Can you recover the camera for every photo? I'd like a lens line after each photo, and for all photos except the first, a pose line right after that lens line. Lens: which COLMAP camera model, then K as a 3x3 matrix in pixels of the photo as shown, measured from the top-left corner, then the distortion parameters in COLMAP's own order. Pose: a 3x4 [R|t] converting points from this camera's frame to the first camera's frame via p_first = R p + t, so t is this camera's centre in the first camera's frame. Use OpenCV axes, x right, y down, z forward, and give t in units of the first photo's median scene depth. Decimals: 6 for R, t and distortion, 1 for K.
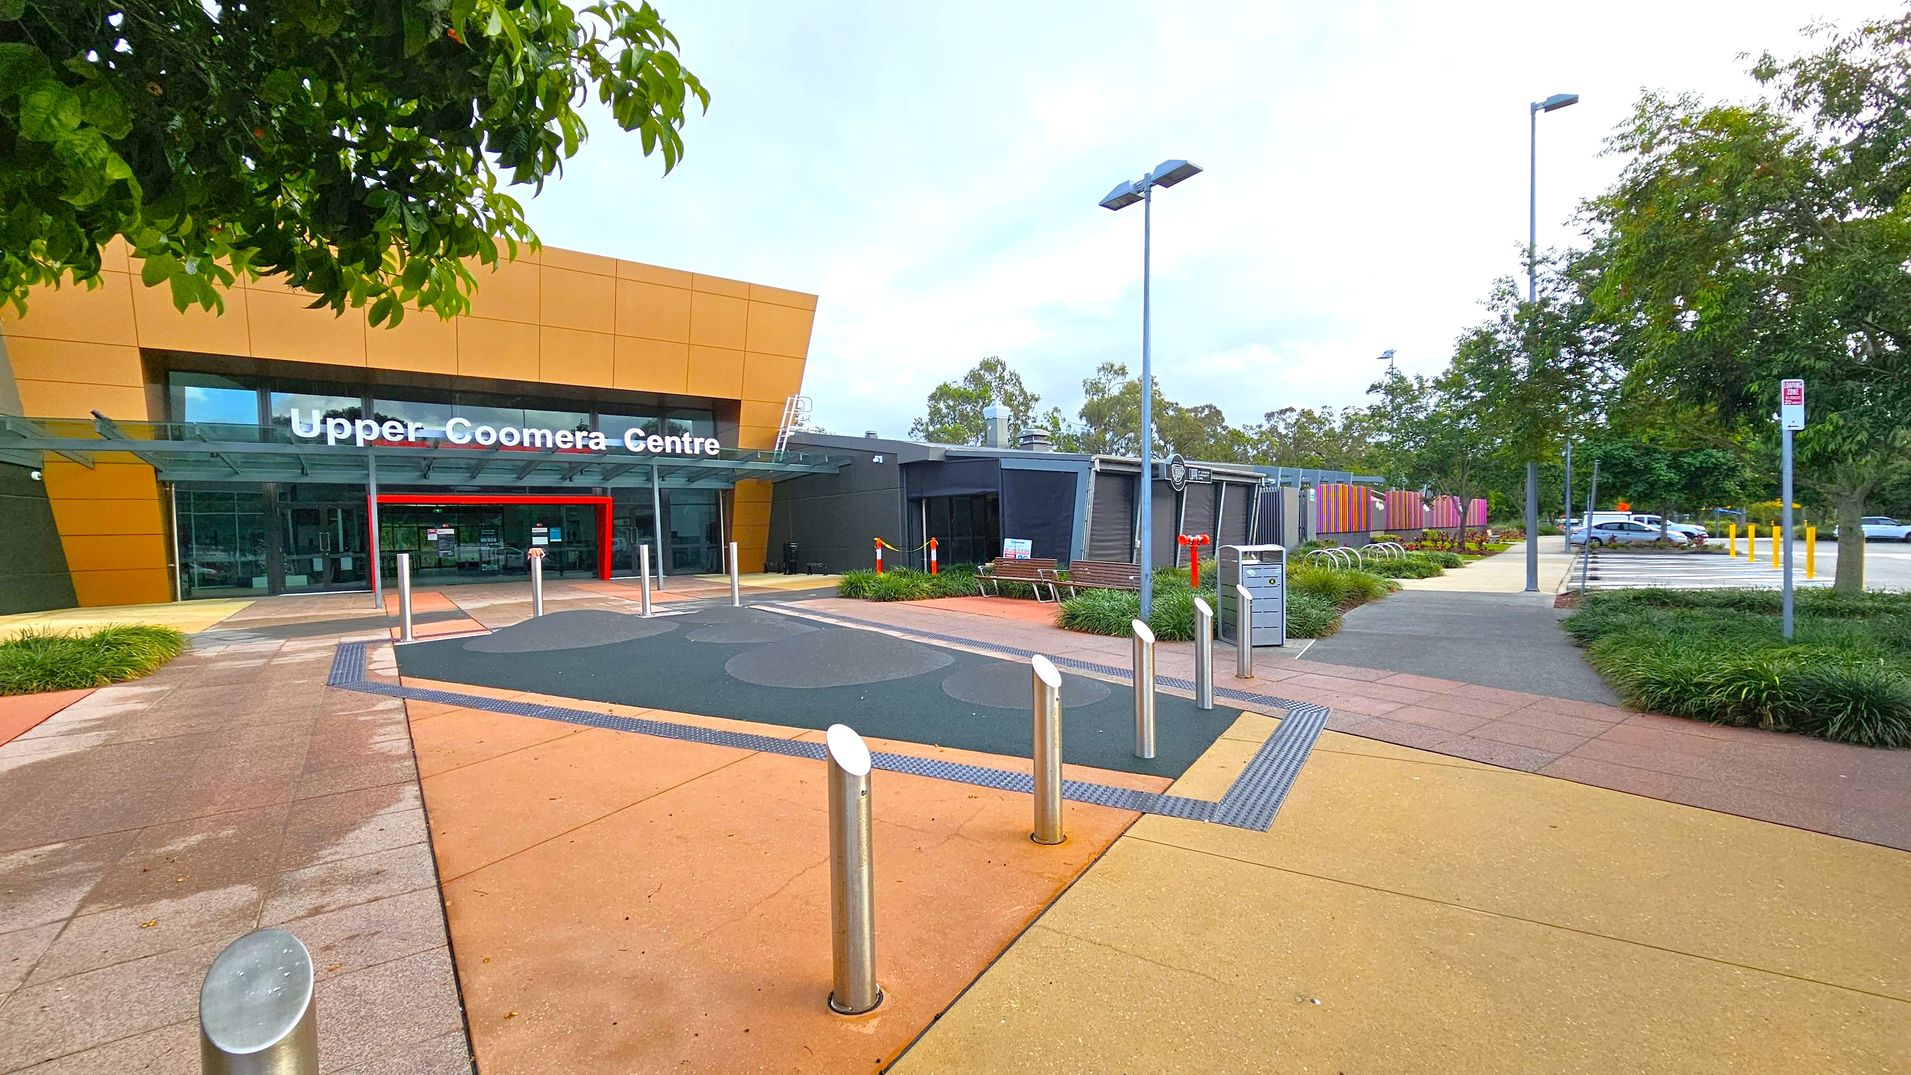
lens RADIAL K [[787.2, 0, 958.3], [0, 787.2, 543.2], [0, 0, 1]] dist [-0.006059, 0.003941]
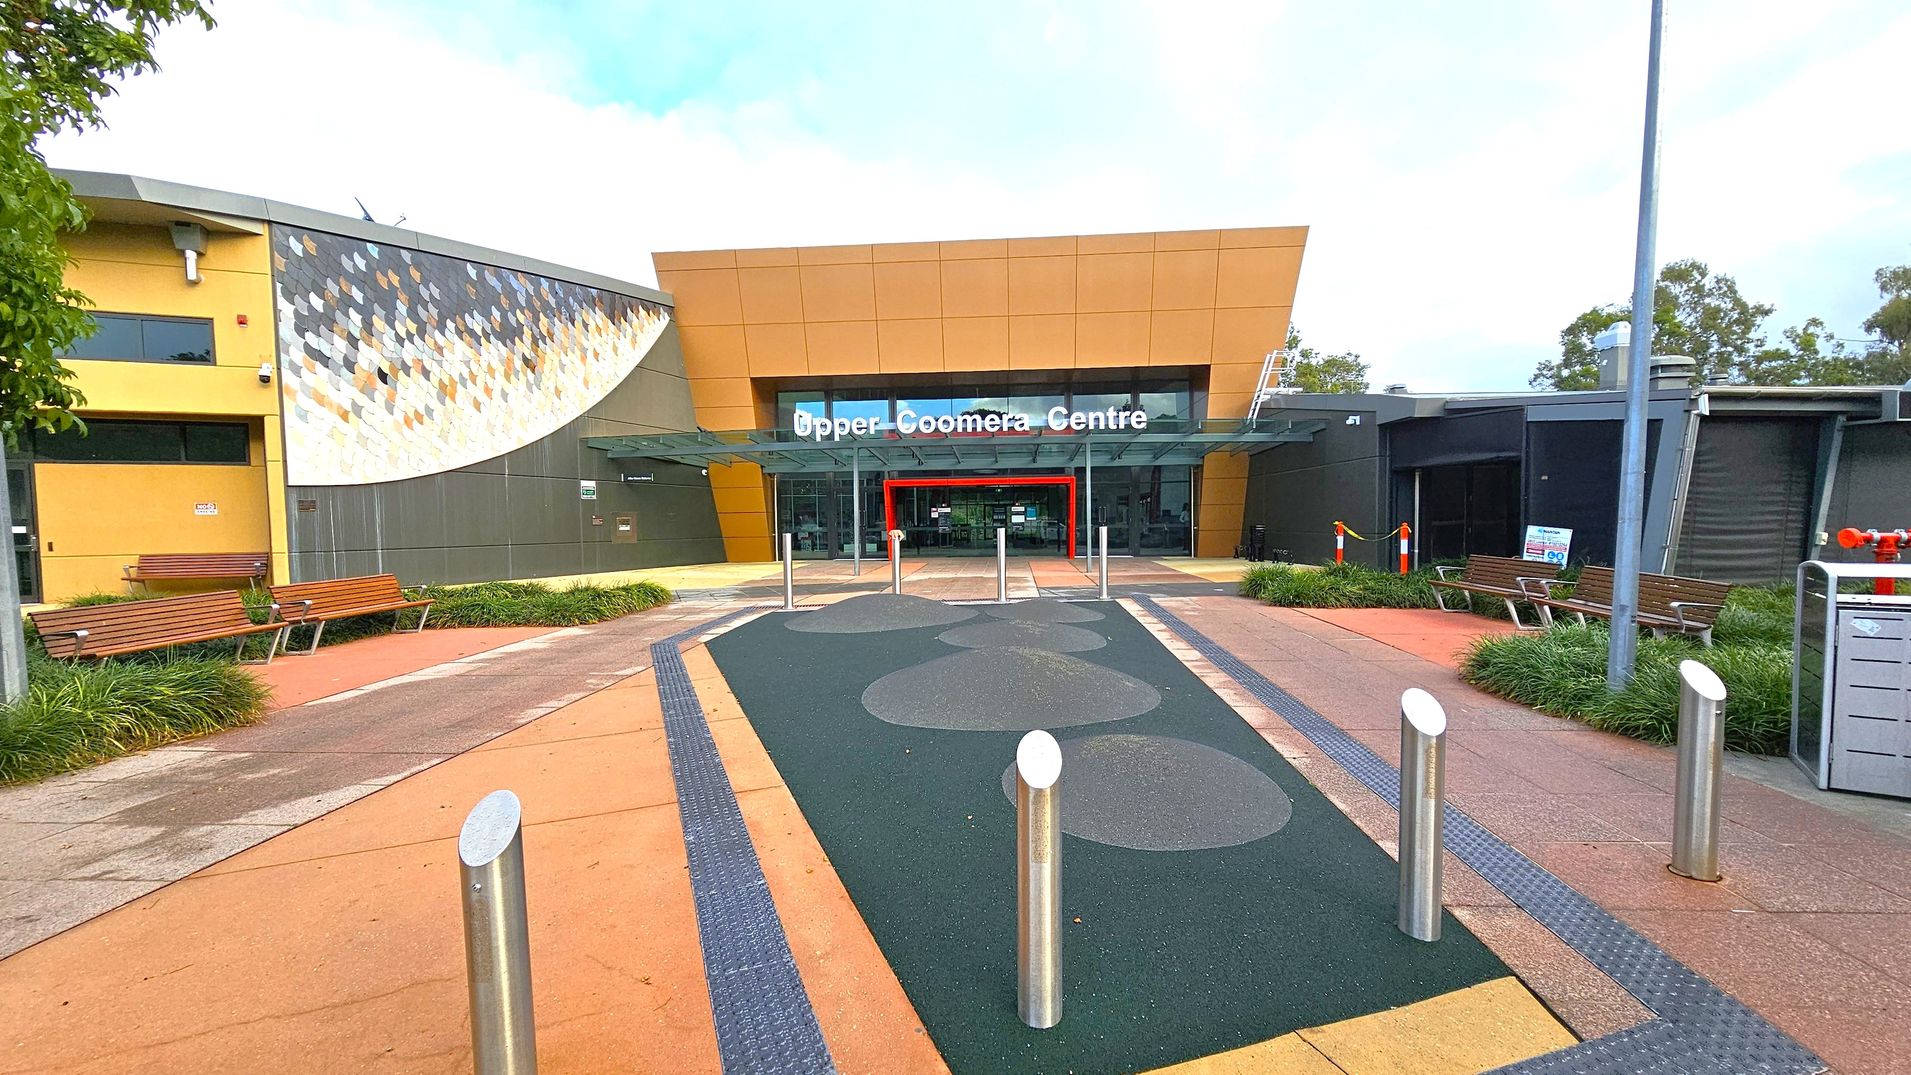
lens RADIAL K [[787.2, 0, 959.4], [0, 787.2, 553.6], [0, 0, 1]] dist [-0.006059, 0.003941]
pose [[0.751222, 0.041391, -0.658750, 0.142183], [-0.011536, 0.998703, 0.049596, -0.009970], [0.659948, -0.029658, 0.750725, 0.170835]]
